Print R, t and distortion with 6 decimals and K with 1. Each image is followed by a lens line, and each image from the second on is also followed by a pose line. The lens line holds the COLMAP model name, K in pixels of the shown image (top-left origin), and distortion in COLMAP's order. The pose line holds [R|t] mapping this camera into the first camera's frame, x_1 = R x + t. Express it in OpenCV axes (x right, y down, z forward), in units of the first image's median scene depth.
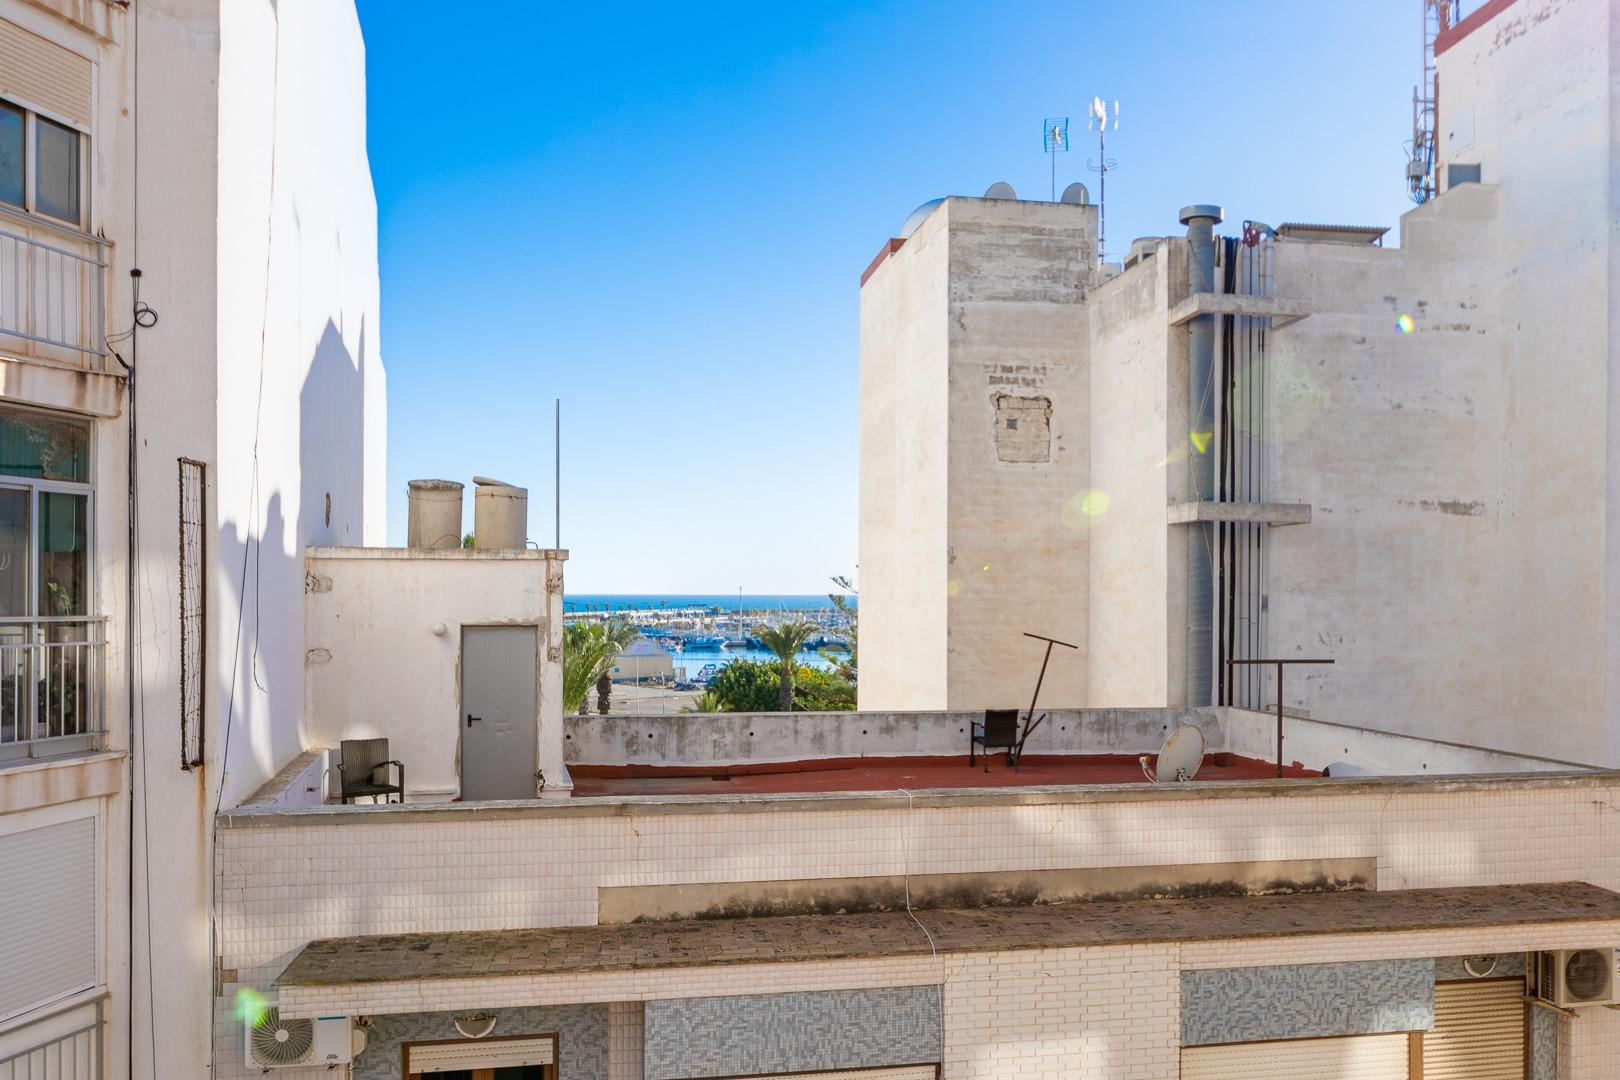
lens RADIAL K [[1334.9, 0, 916.9], [0, 1334.9, 581.8], [0, 0, 1]] dist [-0.005513, -0.001096]
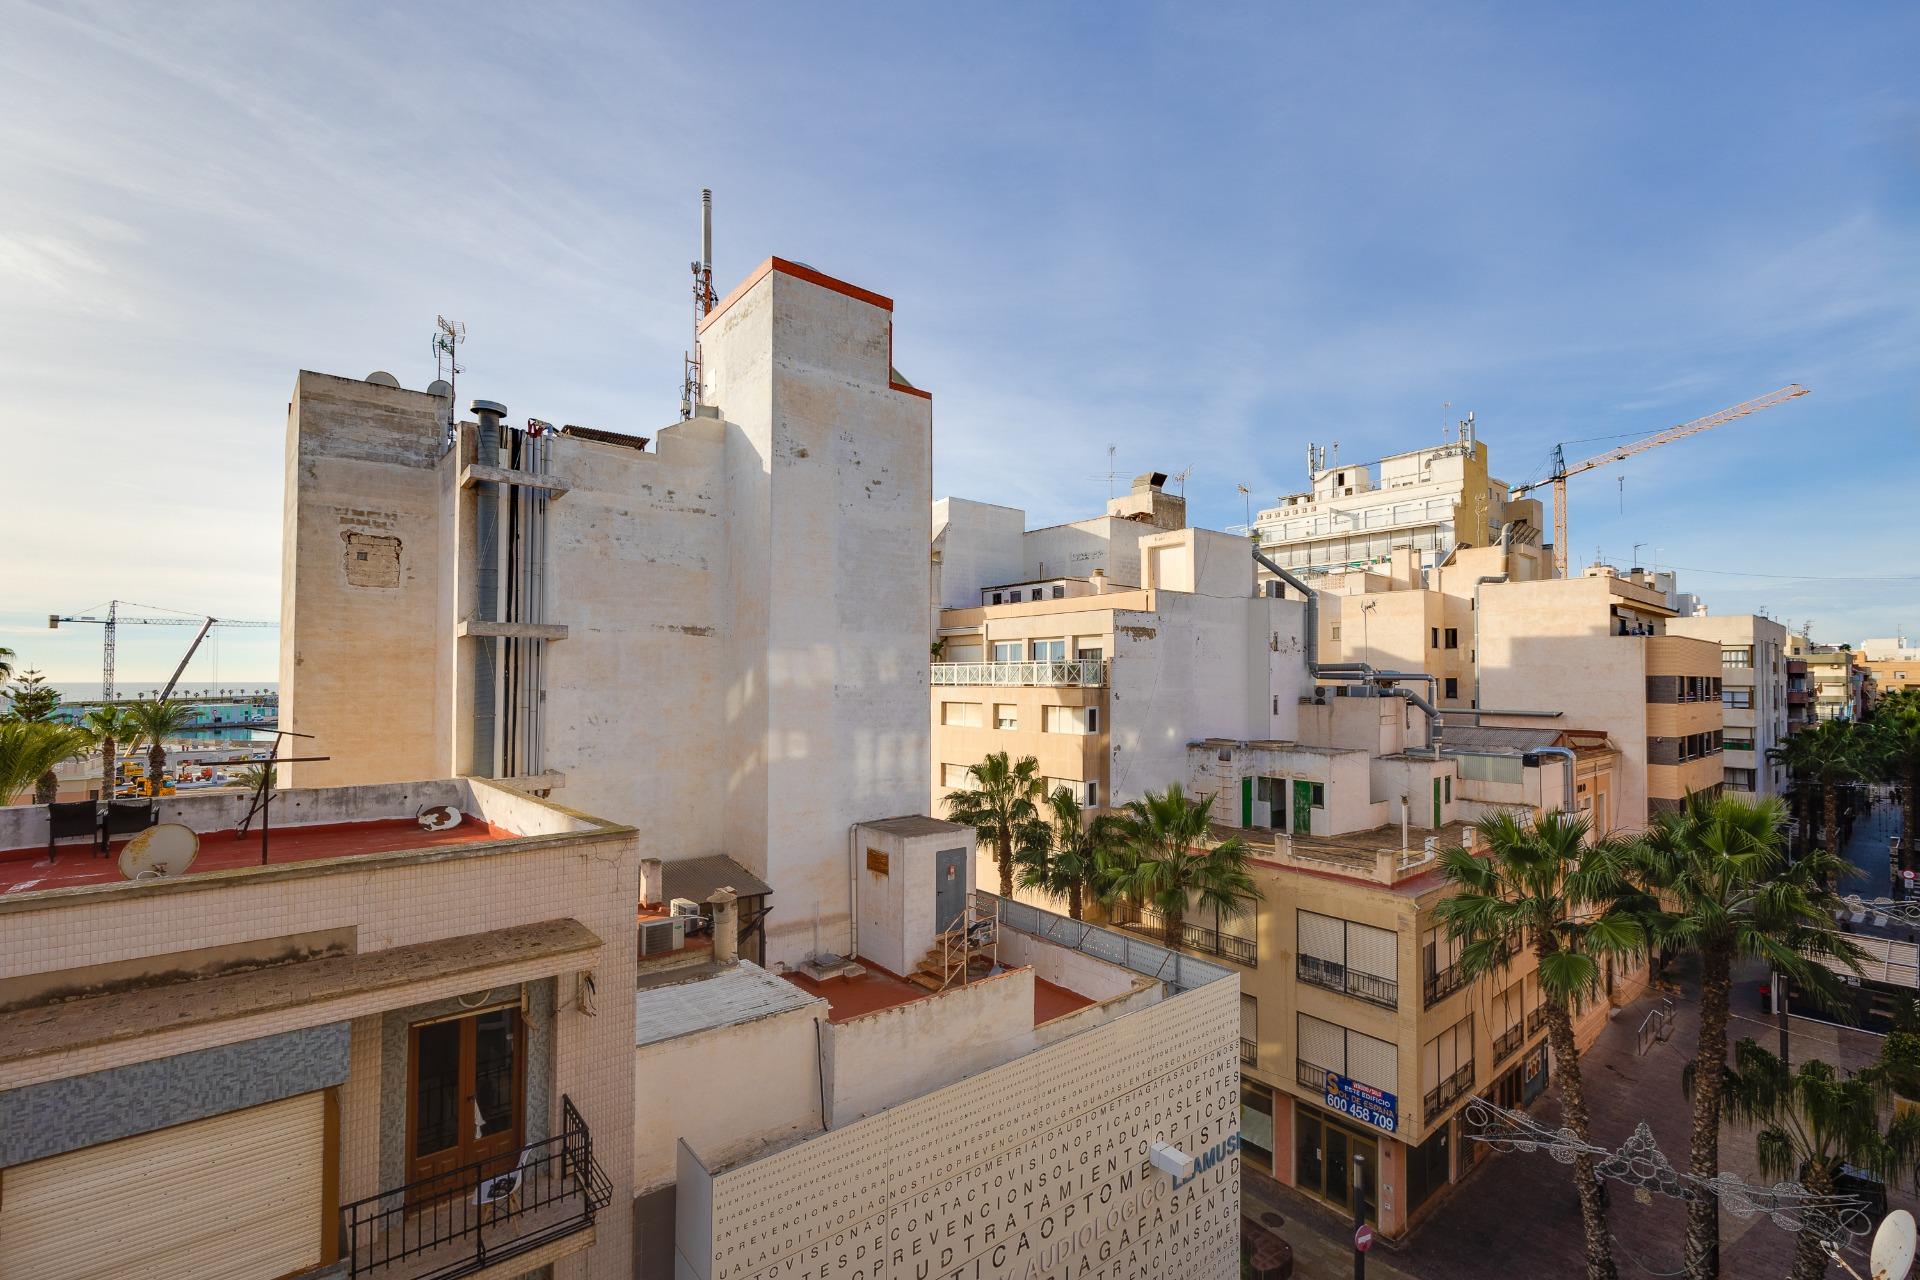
lens RADIAL K [[814.0, 0, 945.8], [0, 814.0, 659.6], [0, 0, 1]] dist [0.000015, -0.000567]
pose [[0.885455, 0.009655, 0.464624, 0.233682], [-0.002164, 0.999859, -0.016655, -0.008632], [-0.464720, 0.013742, 0.885351, 0.059768]]
